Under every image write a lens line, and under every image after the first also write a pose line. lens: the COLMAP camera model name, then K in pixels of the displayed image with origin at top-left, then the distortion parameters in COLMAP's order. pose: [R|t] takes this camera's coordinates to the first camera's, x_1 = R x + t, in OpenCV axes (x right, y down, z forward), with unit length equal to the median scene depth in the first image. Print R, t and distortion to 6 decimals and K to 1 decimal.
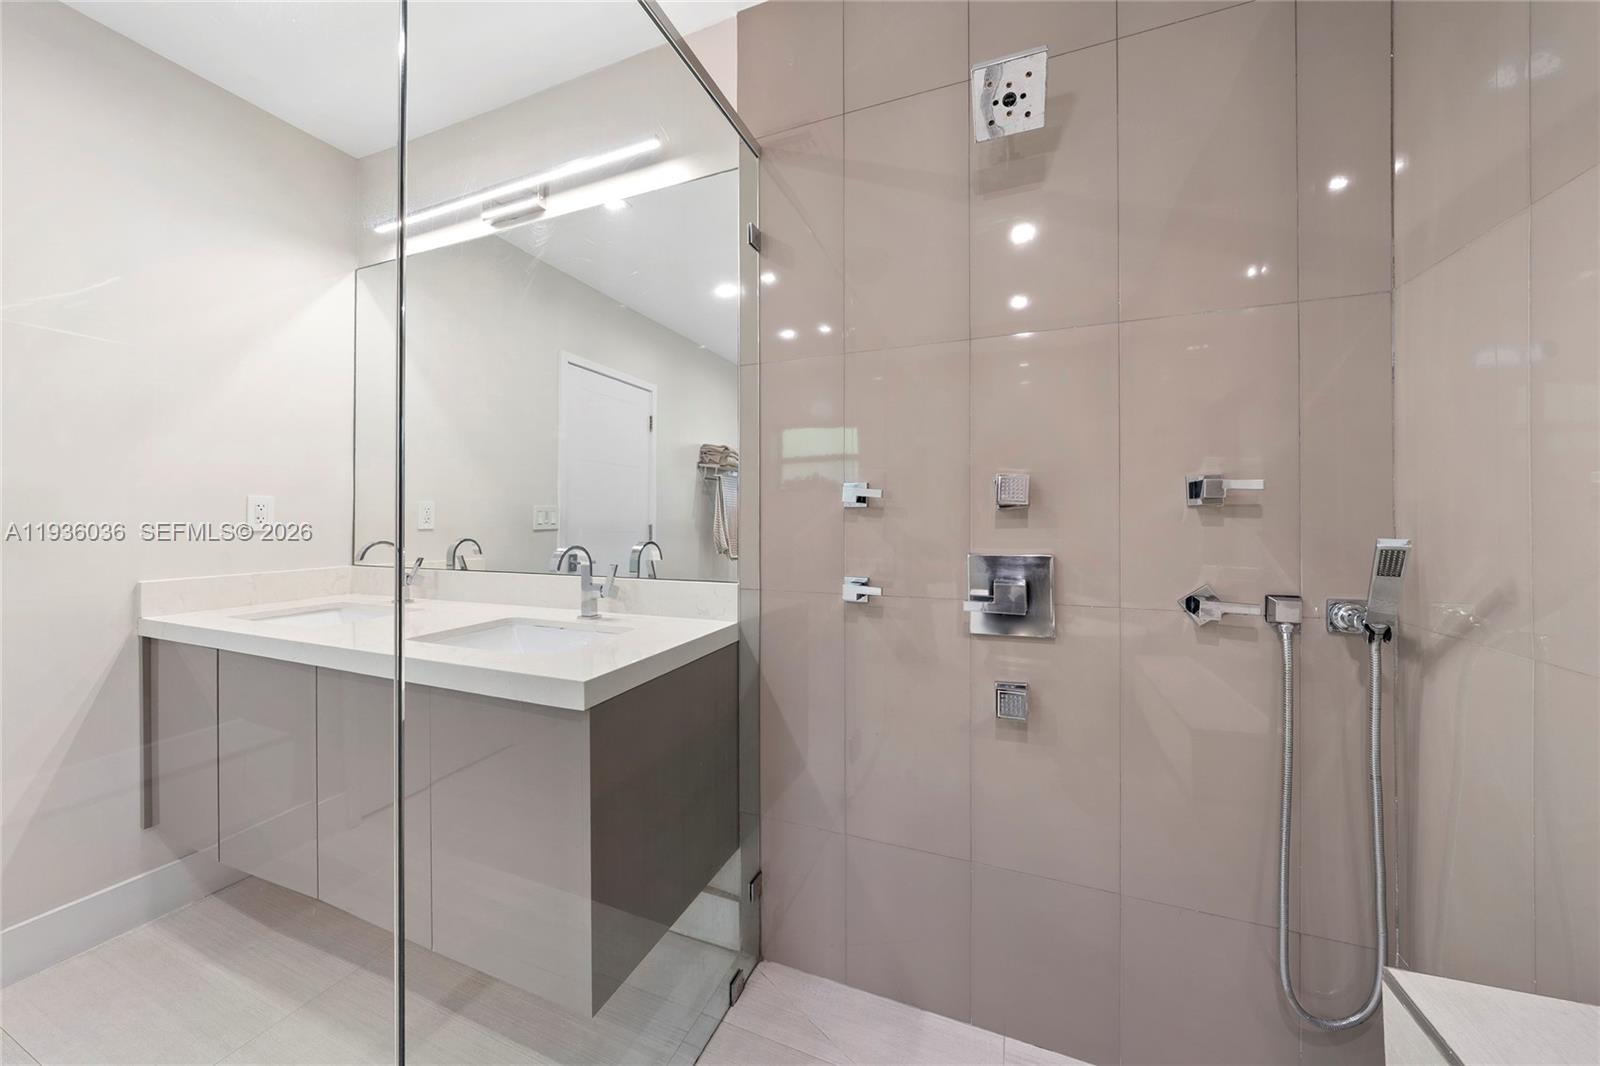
lens RADIAL K [[553.6, 0, 797.4], [0, 553.6, 512.8], [0, 0, 1]] dist [-0.001525, -0.000069]
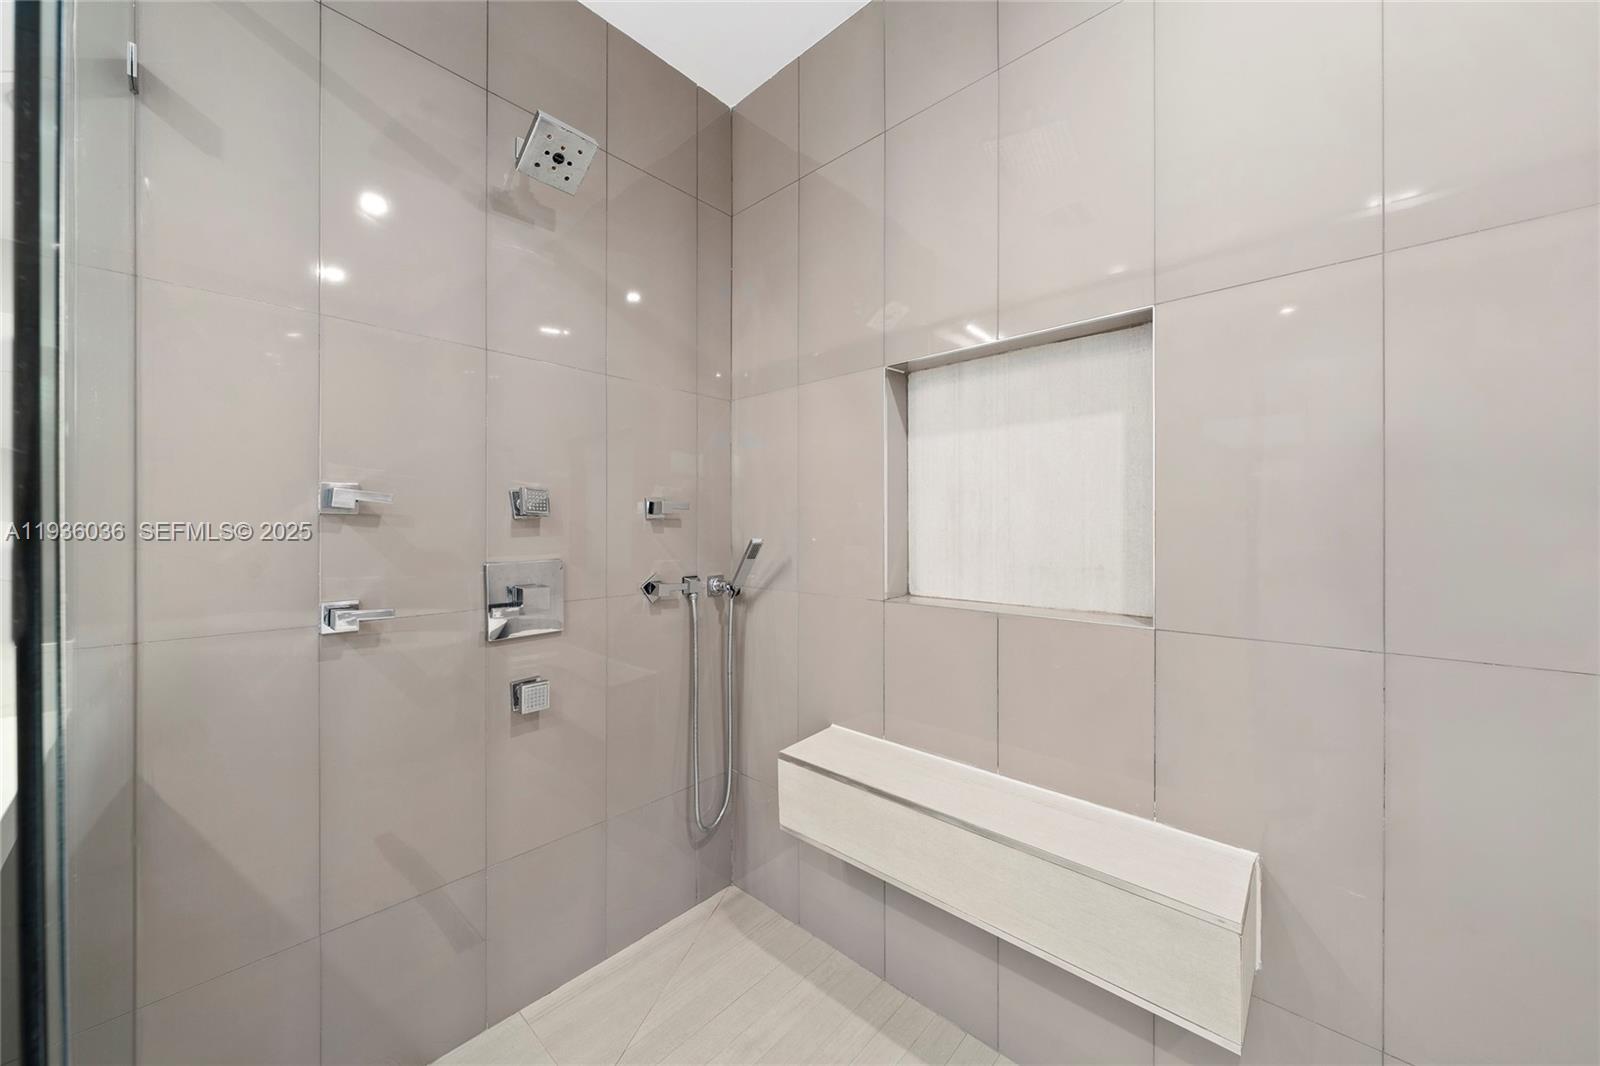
lens RADIAL K [[587.5, 0, 799.6], [0, 587.5, 529.9], [0, 0, 1]] dist [0.001070, 0.000321]
pose [[0.352384, 0.000819, 0.935855, -0.565441], [-0.004322, 0.999990, 0.000753, 0.012409], [-0.935845, -0.004310, 0.352384, 0.106783]]
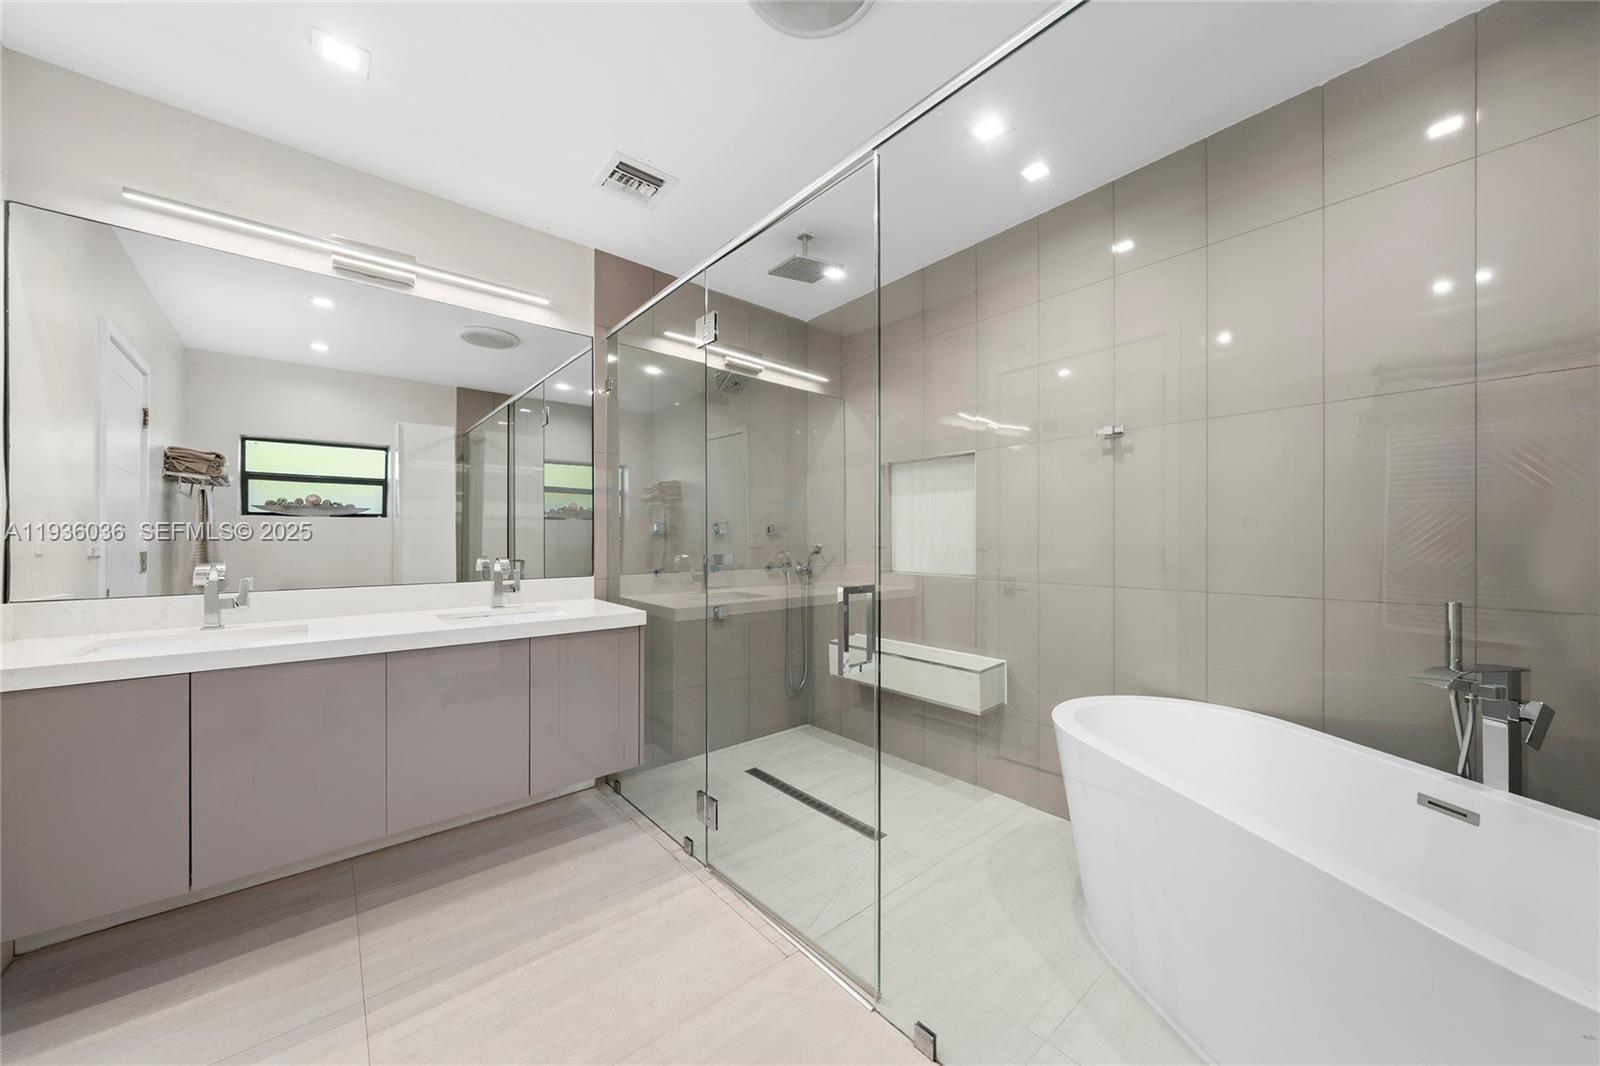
lens RADIAL K [[587.5, 0, 799.6], [0, 587.5, 529.9], [0, 0, 1]] dist [0.001070, 0.000321]
pose [[0.461651, 0.018381, 0.886871, -1.996229], [-0.003376, 0.999814, -0.018965, 0.018372], [-0.887055, 0.005761, 0.461627, -0.600962]]
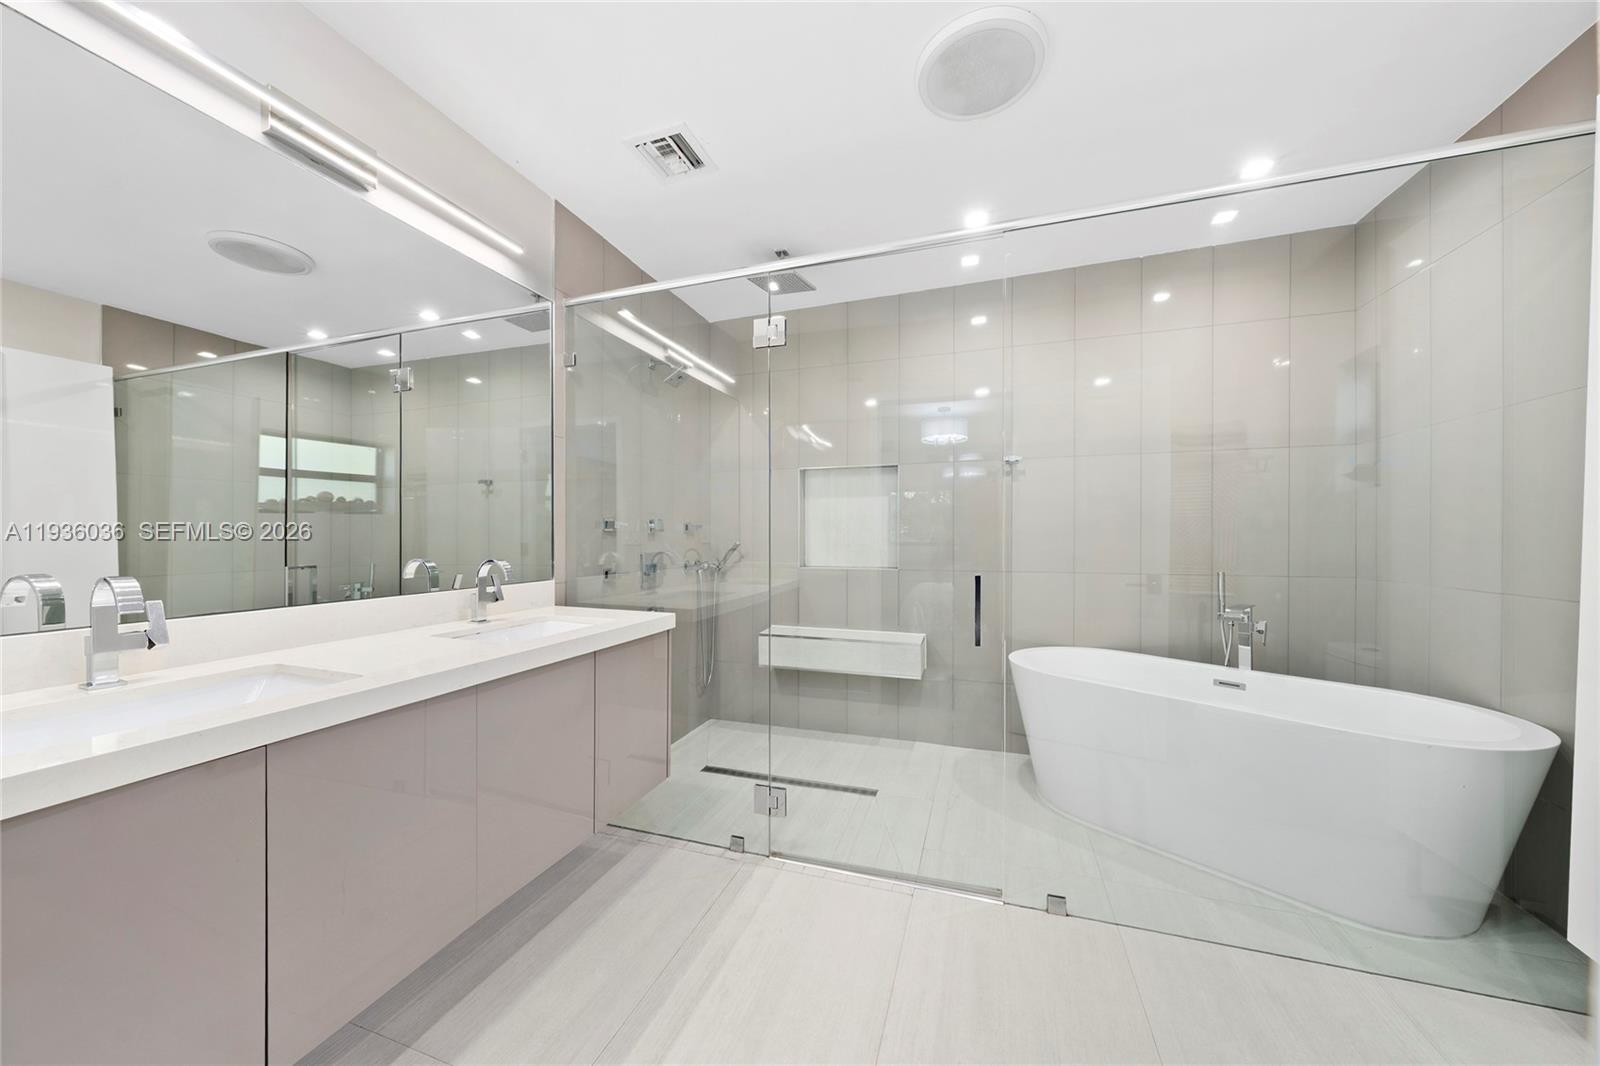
lens RADIAL K [[576.9, 0, 800.0], [0, 576.9, 533.0], [0, 0, 1]] dist [-0.000264, -0.000046]
pose [[-0.073305, 0.011891, 0.997239, -2.369853], [-0.000519, 0.999928, -0.011962, 0.021729], [-0.997309, -0.001395, -0.073294, 0.622161]]
